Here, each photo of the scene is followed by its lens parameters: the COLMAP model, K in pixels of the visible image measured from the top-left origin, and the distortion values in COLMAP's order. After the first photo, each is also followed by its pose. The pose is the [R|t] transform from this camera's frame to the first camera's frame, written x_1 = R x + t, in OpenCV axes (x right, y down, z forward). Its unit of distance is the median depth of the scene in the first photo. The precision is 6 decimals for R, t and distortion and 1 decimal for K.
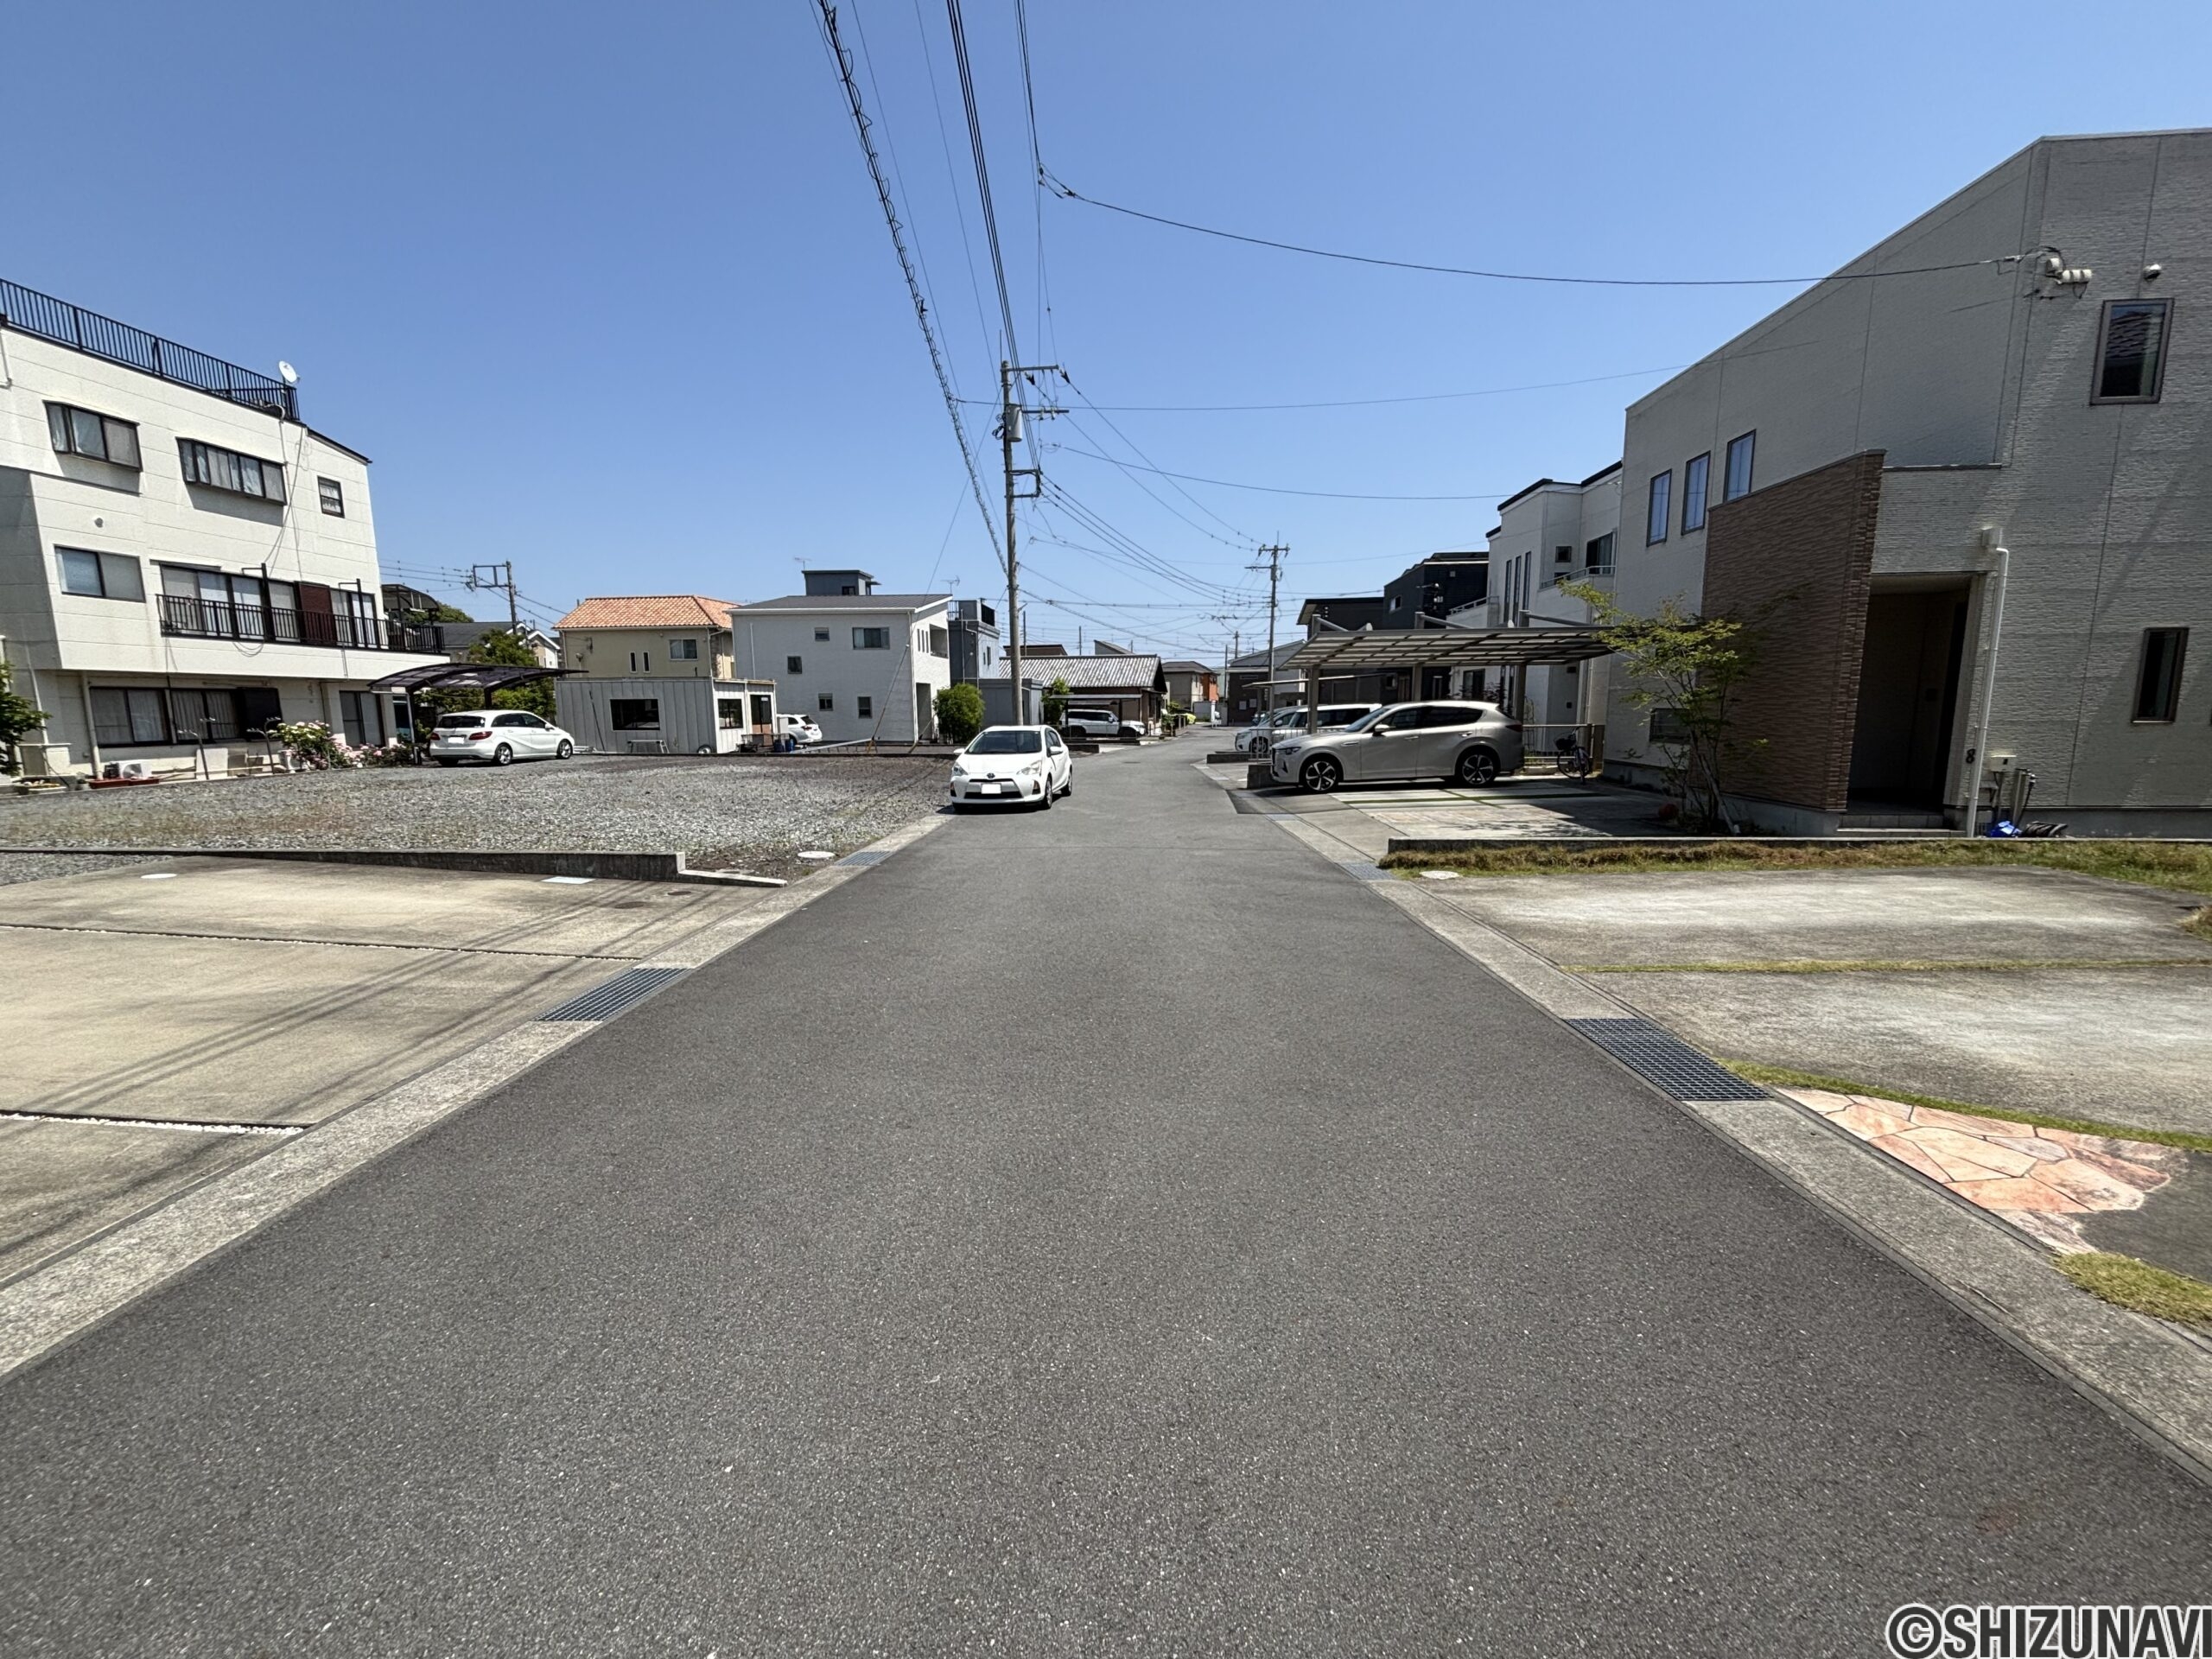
lens RADIAL K [[888.3, 0, 1116.4], [0, 888.3, 833.3], [0, 0, 1]] dist [-0.001007, 0.000085]
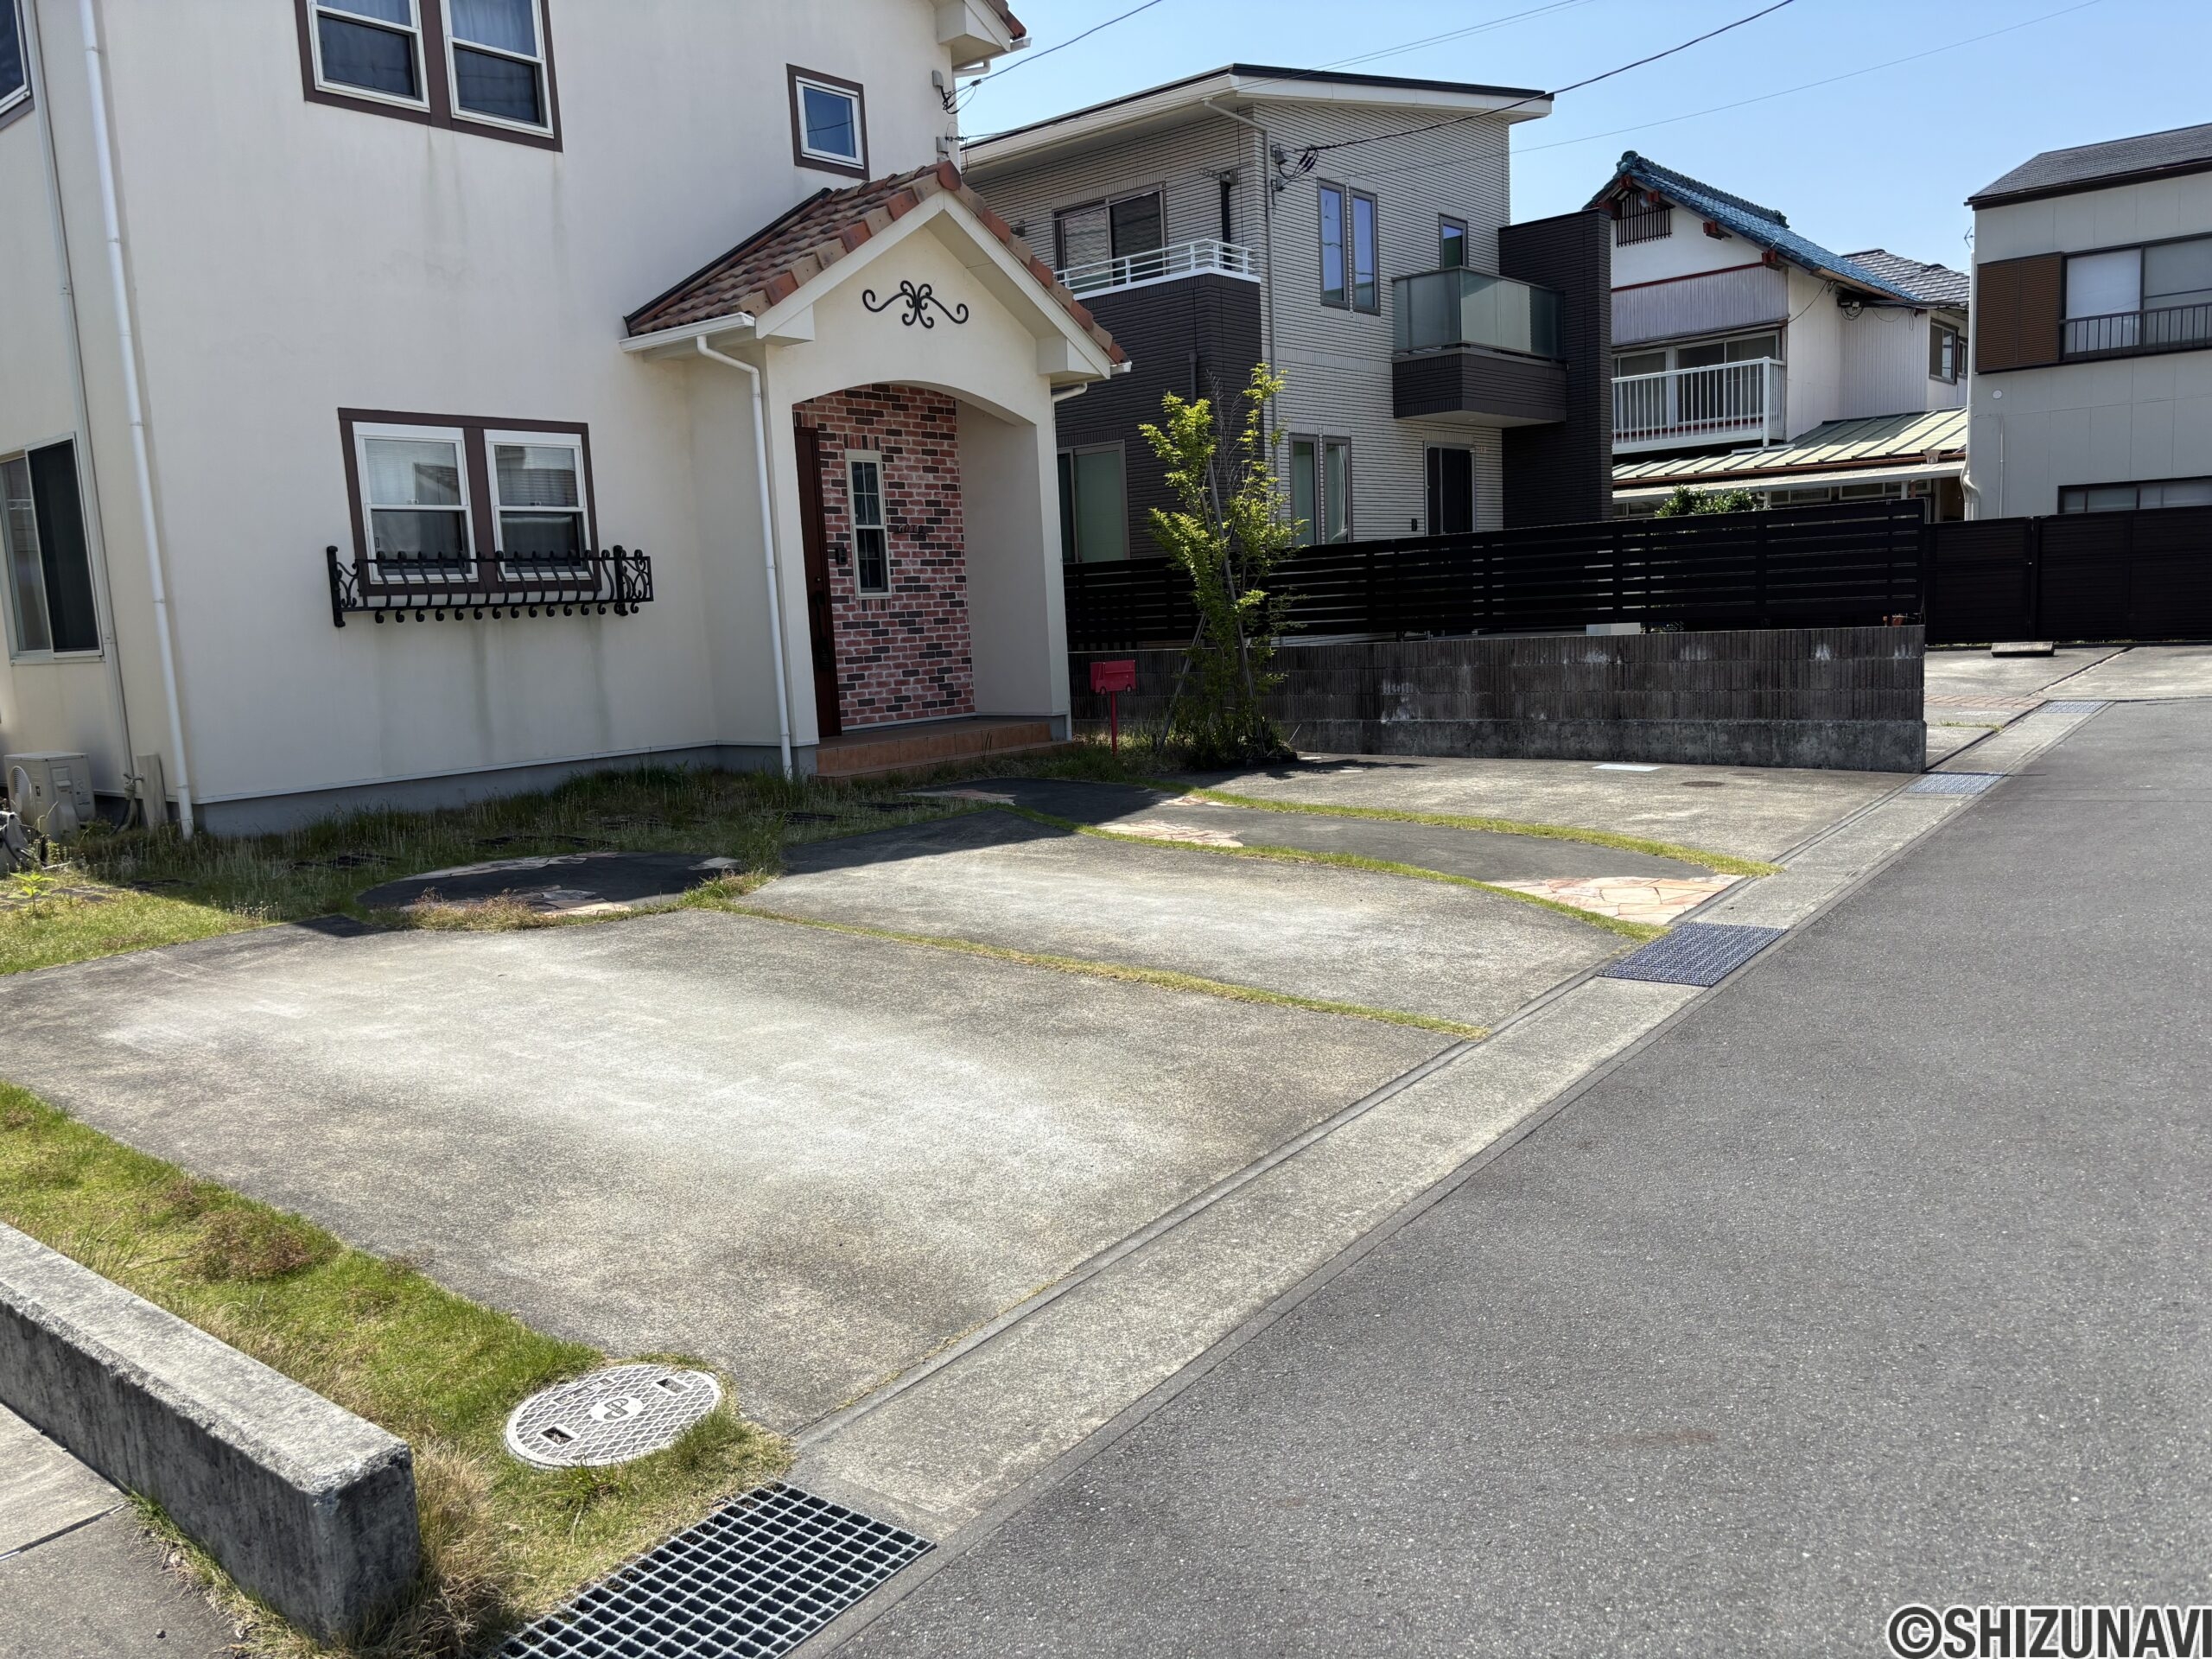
lens RADIAL K [[1670.0, 0, 1107.7], [0, 1670.0, 839.9], [0, 0, 1]] dist [0.054681, -0.067560]
pose [[-0.809596, -0.033316, 0.586041, 0.068129], [0.139026, 0.959097, 0.246585, -0.138703], [-0.570285, 0.281109, -0.771850, 1.131013]]
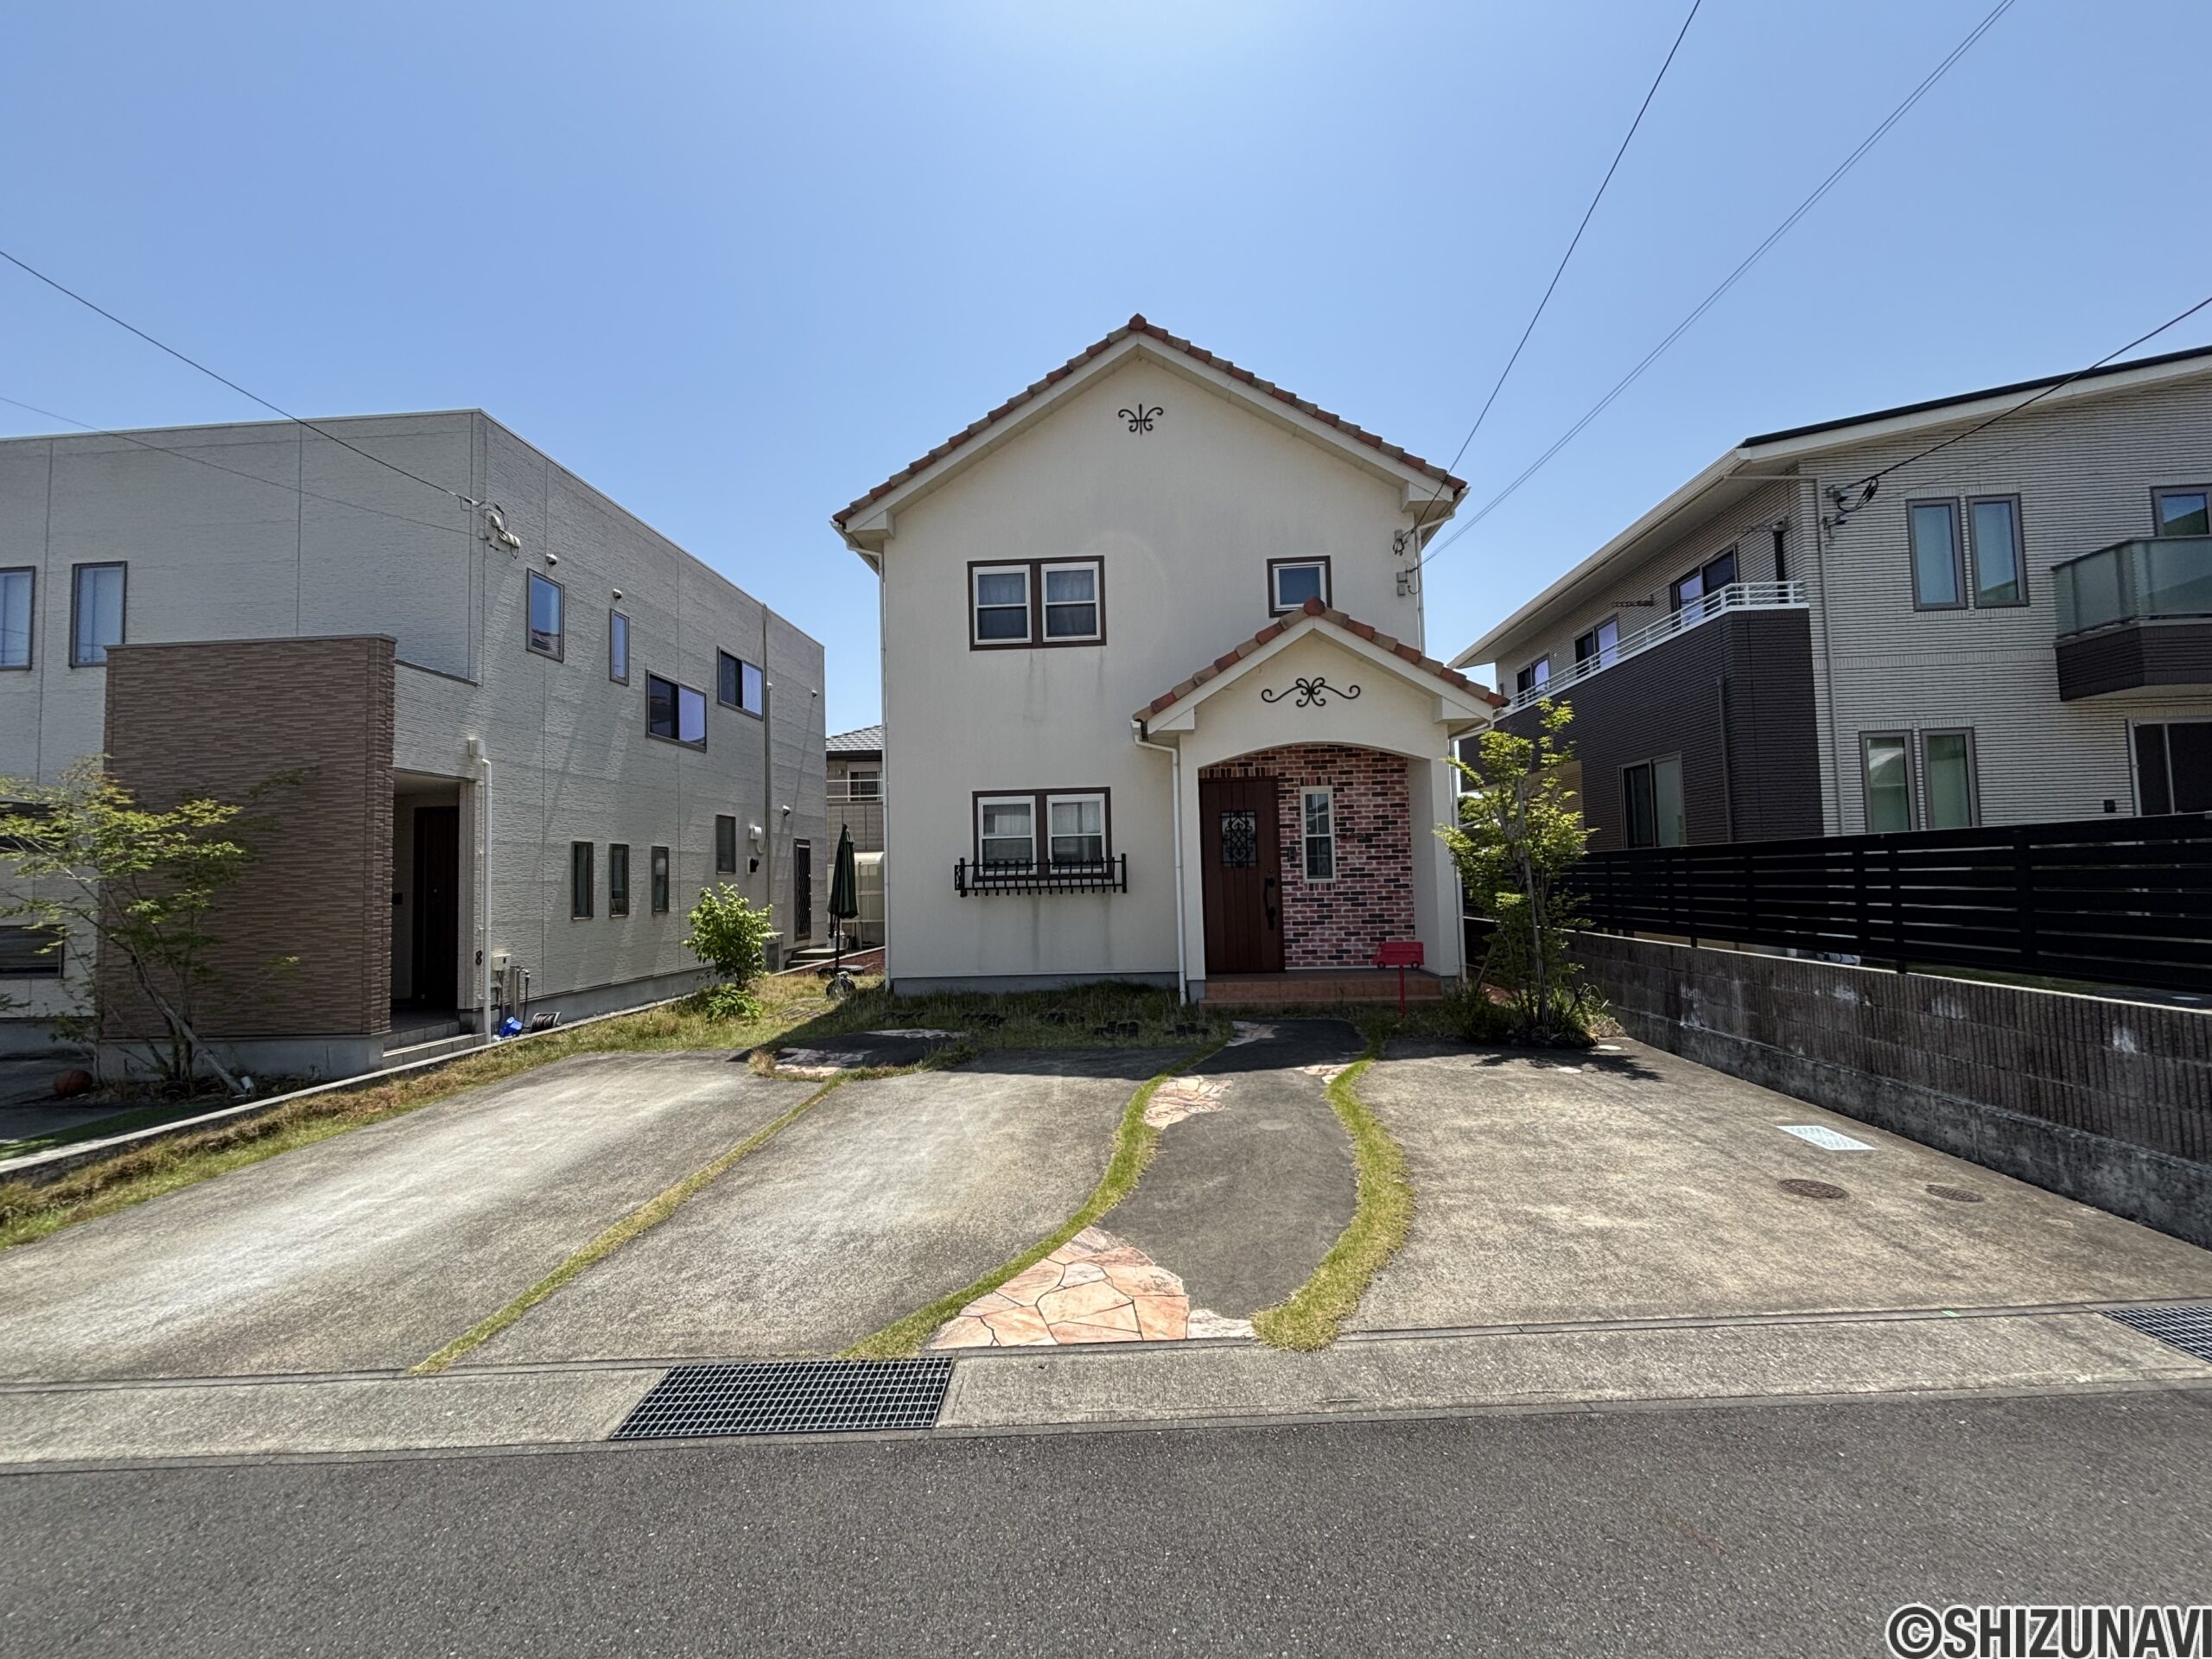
lens RADIAL K [[888.3, 0, 1110.9], [0, 888.3, 837.5], [0, 0, 1]] dist [-0.001007, 0.000085]
pose [[-0.003902, 0.055552, 0.998448, -0.056156], [0.170416, 0.983887, -0.054076, -0.049210], [-0.985364, 0.169940, -0.013306, 0.313829]]
